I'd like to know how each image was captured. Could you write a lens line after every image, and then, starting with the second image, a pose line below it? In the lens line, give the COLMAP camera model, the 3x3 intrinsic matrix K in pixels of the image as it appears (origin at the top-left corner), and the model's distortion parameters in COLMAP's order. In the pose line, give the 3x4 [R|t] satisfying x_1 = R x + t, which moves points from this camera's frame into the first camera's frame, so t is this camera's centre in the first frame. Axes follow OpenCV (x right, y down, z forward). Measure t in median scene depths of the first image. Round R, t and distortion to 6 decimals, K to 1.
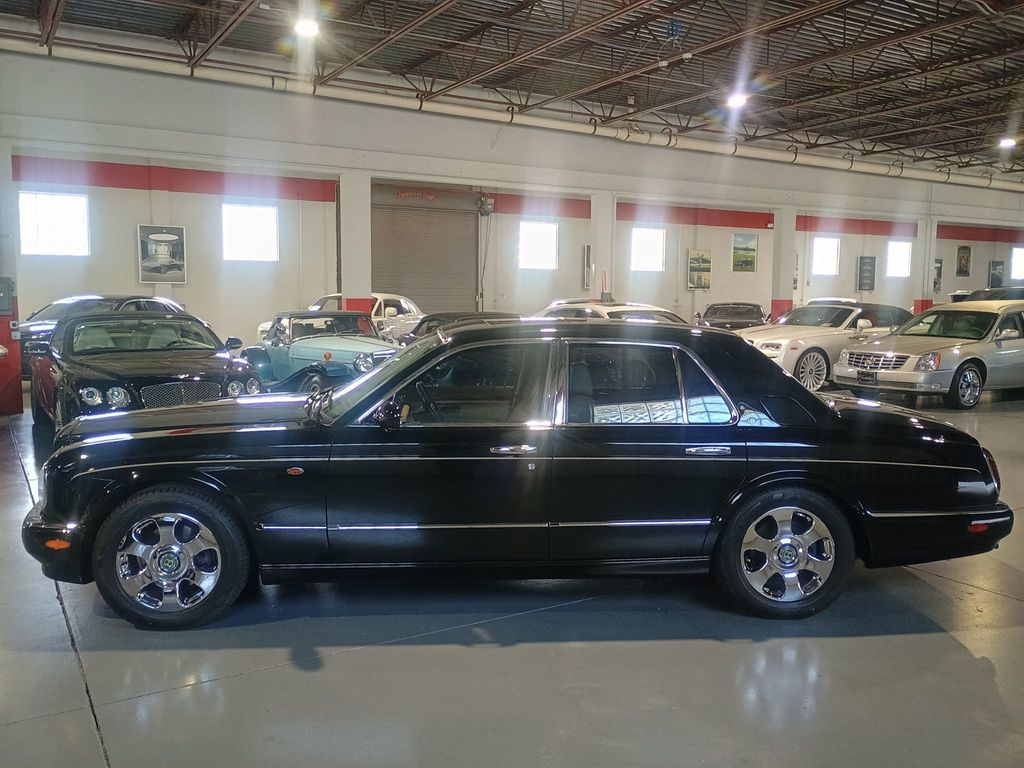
lens RADIAL K [[851.2, 0, 473.6], [0, 851.2, 383.4], [0, 0, 1]] dist [0.046053, -0.057619]
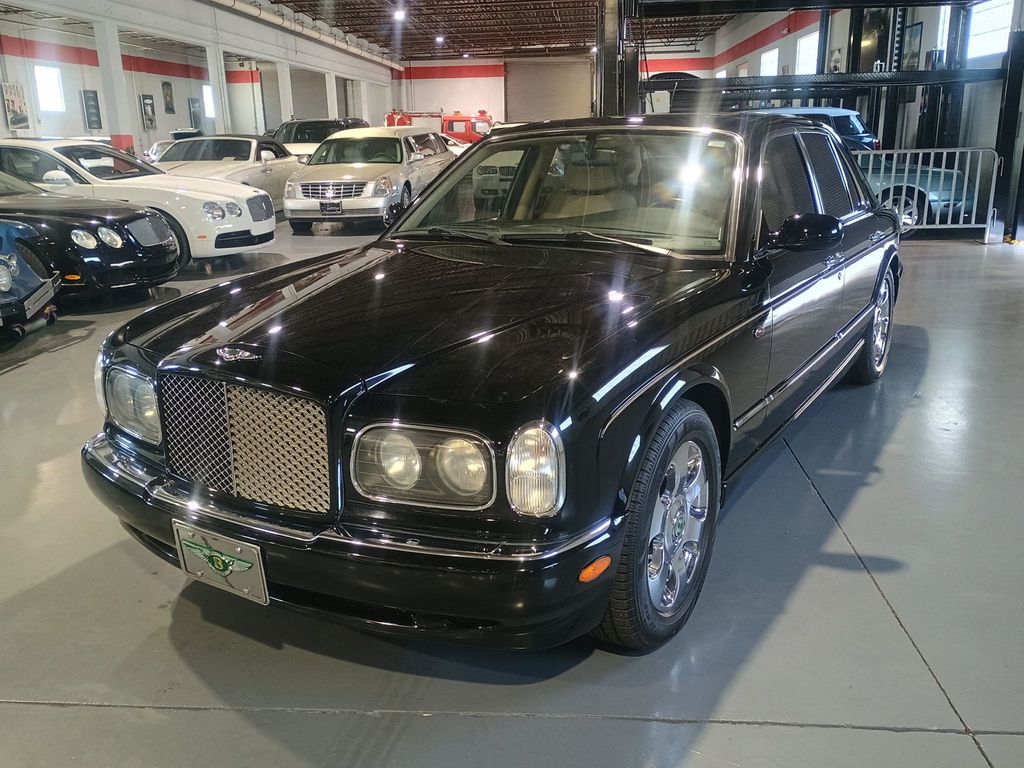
lens RADIAL K [[888.8, 0, 512.0], [0, 888.8, 384.0], [0, 0, 1]] dist [0.008062, -0.001085]
pose [[0.562907, -0.243576, 0.789814, -0.271841], [0.111984, 0.969254, 0.219104, -0.011118], [-0.818899, -0.034889, 0.572876, 0.230268]]
